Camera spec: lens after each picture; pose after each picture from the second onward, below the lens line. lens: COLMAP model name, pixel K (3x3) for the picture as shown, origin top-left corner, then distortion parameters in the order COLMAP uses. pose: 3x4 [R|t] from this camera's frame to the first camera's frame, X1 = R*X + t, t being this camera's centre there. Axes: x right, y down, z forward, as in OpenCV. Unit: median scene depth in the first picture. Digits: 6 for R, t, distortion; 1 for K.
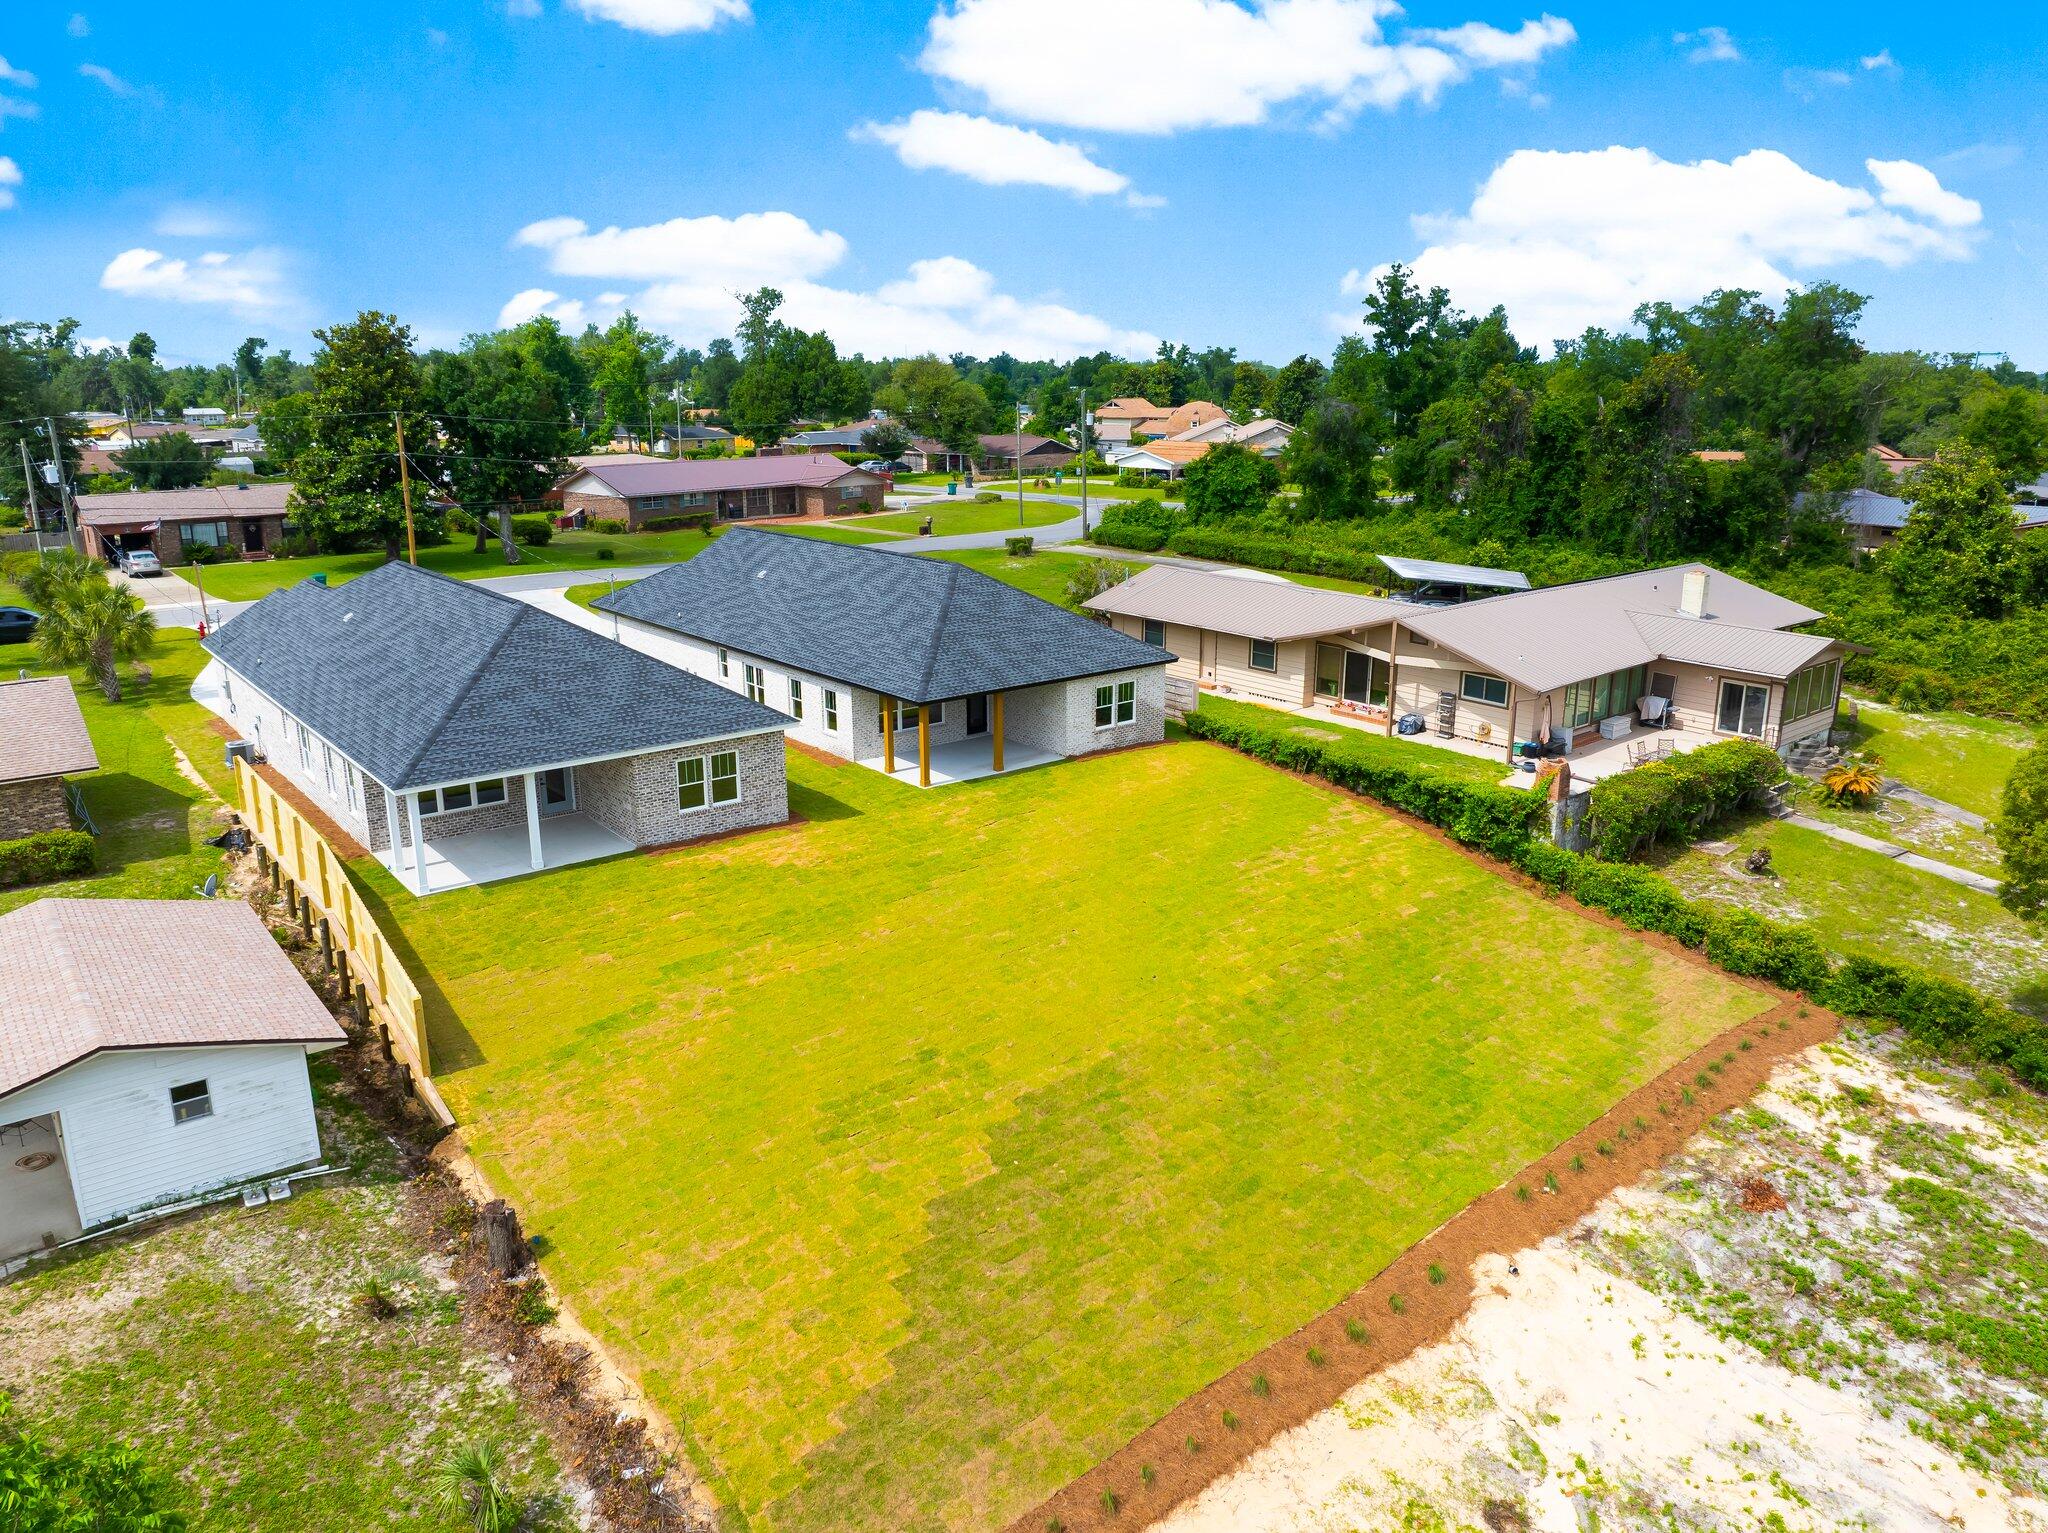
lens RADIAL K [[1433.2, 0, 1024.0], [0, 1433.2, 766.5], [0, 0, 1]] dist [-0.045025, -0.002908]
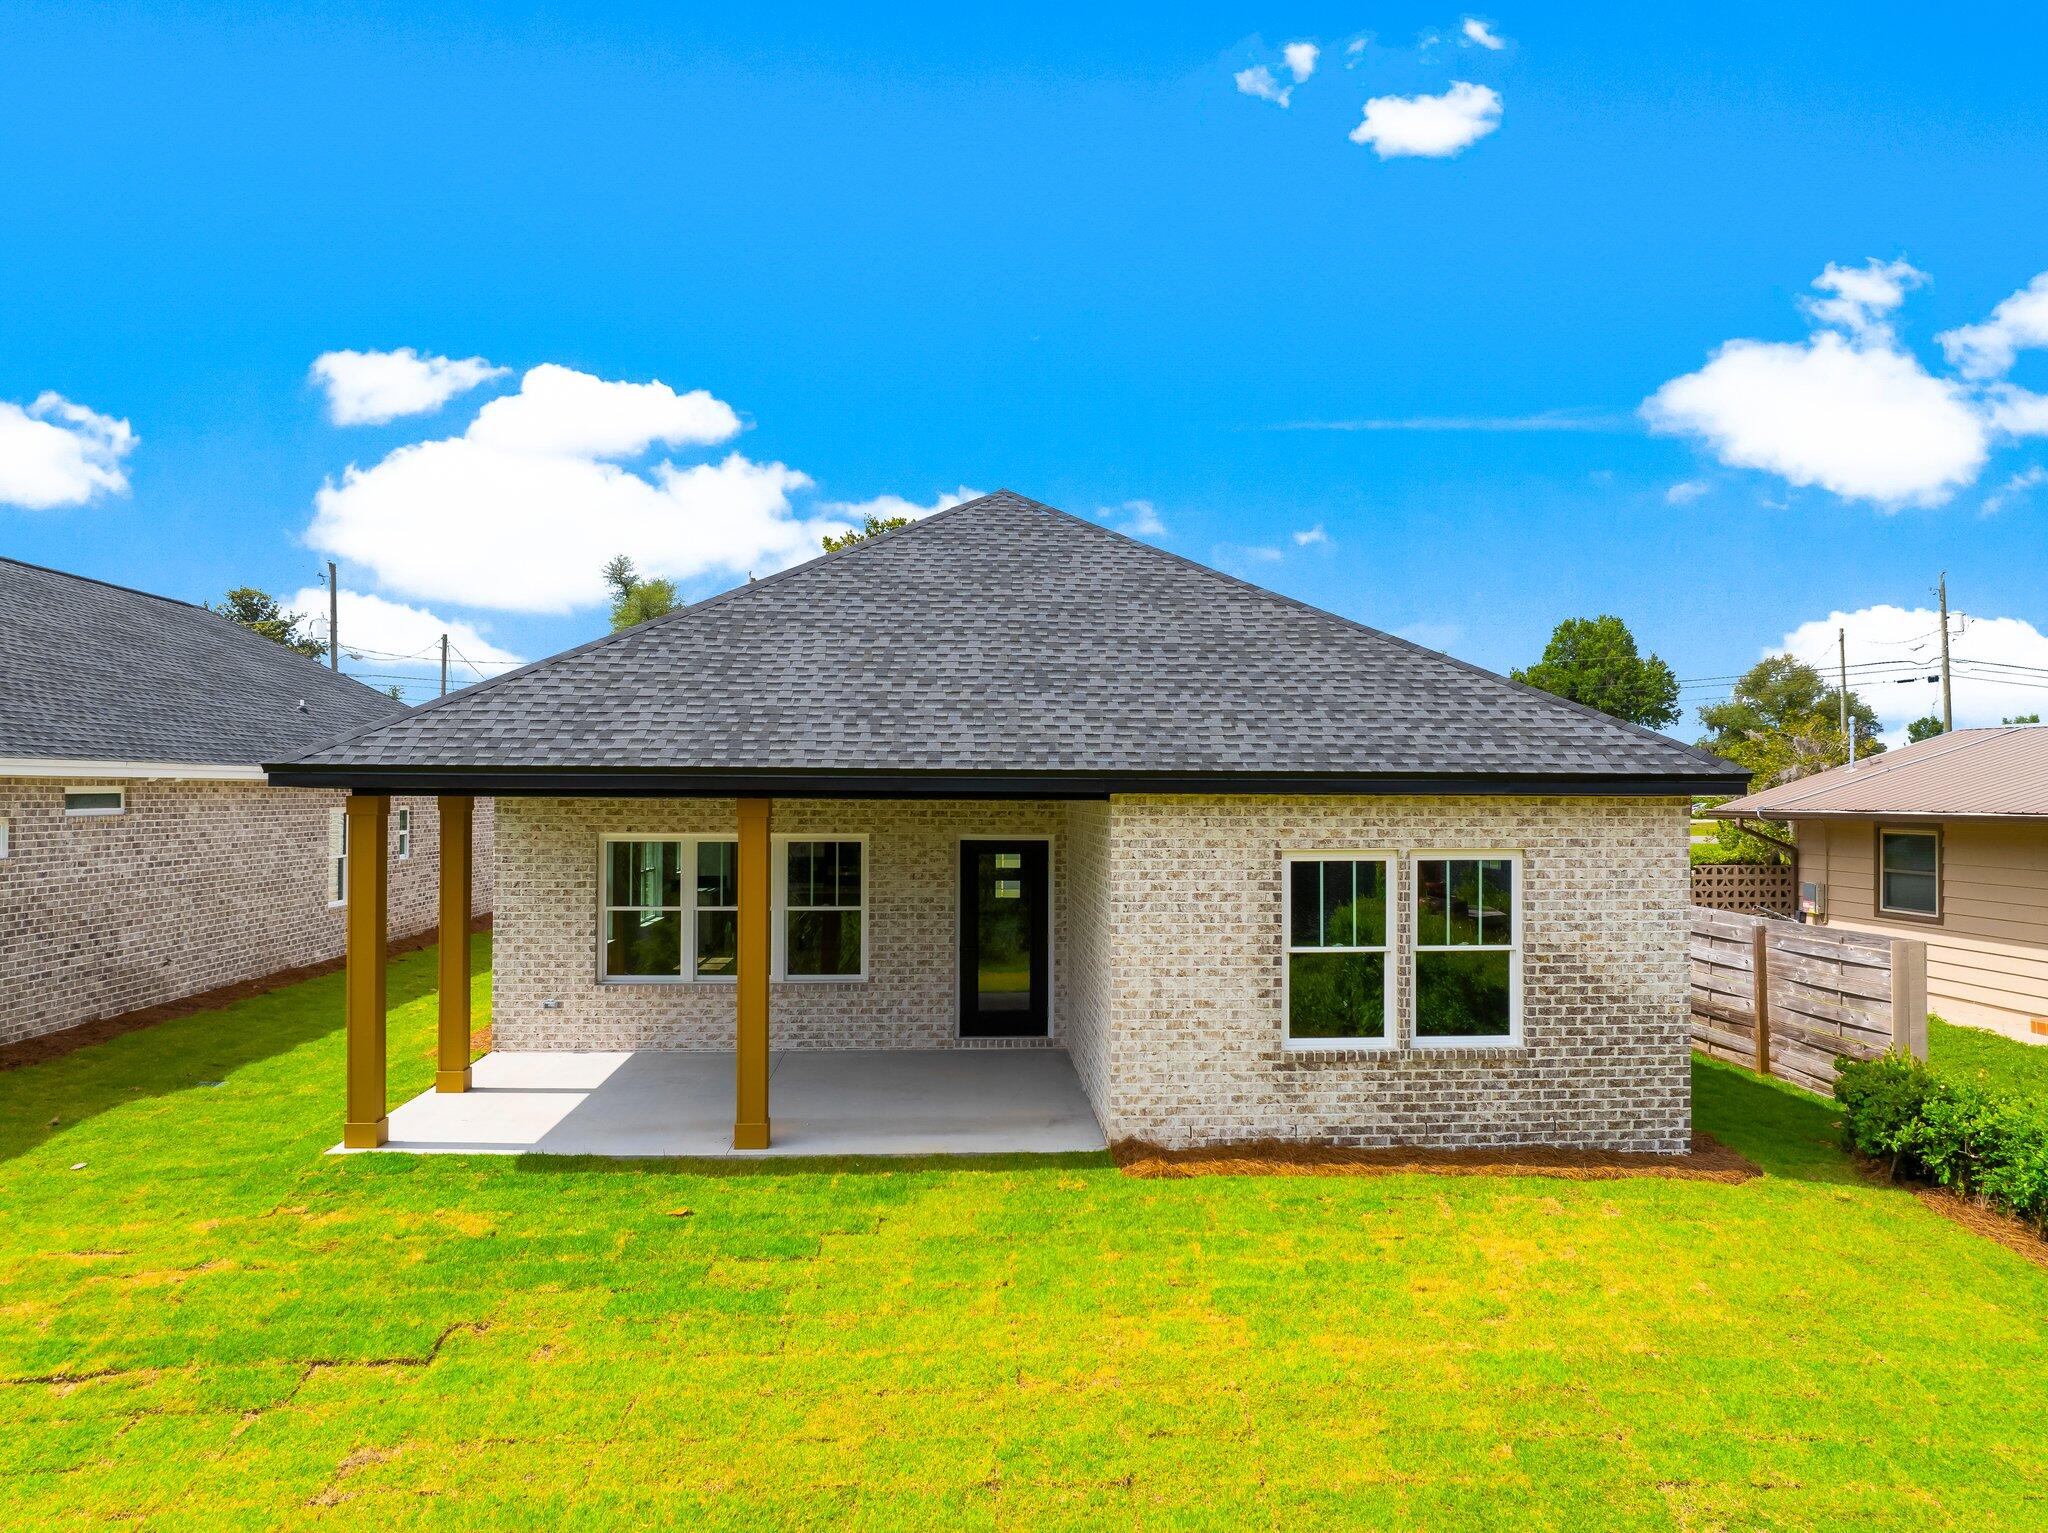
lens RADIAL K [[1441.2, 0, 1032.9], [0, 1441.2, 757.4], [0, 0, 1]] dist [-0.041297, -0.002017]
pose [[0.812818, -0.008501, -0.582455, 0.164648], [-0.161194, 0.957566, -0.238922, -0.009877], [0.559770, 0.288089, 0.776957, 0.866601]]
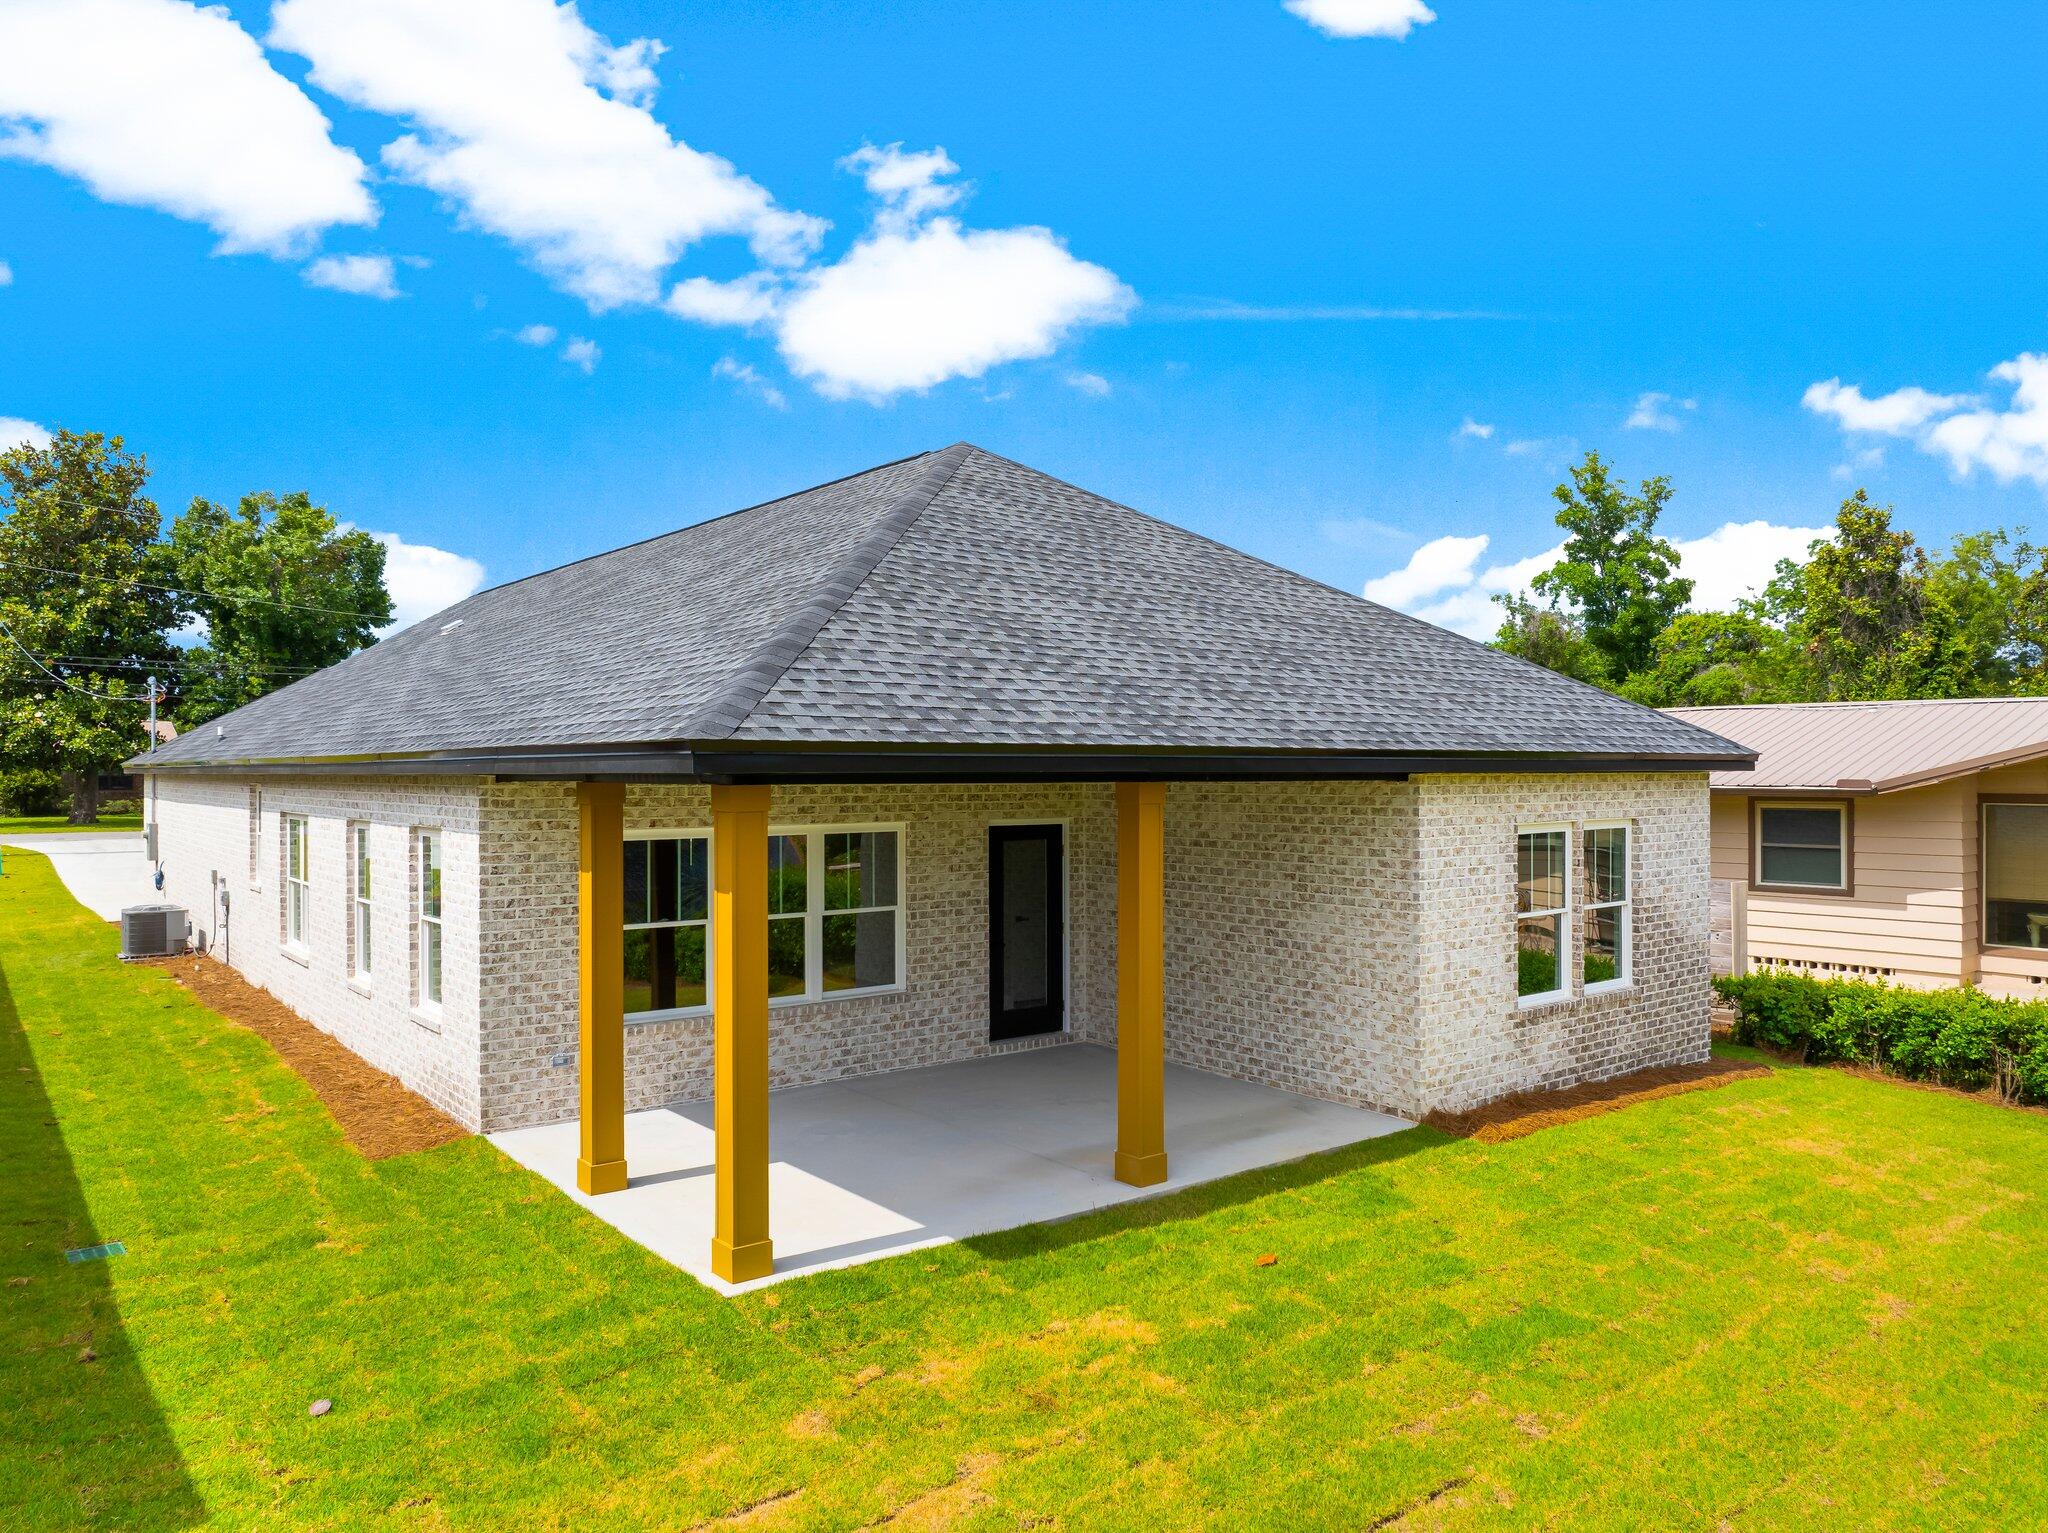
lens RADIAL K [[1441.2, 0, 1032.9], [0, 1441.2, 757.4], [0, 0, 1]] dist [-0.041297, -0.002017]
pose [[0.999884, -0.000555, -0.015211, -0.031376], [-0.003662, 0.961210, -0.275795, 0.001235], [0.014774, 0.275819, 0.961096, 0.826275]]
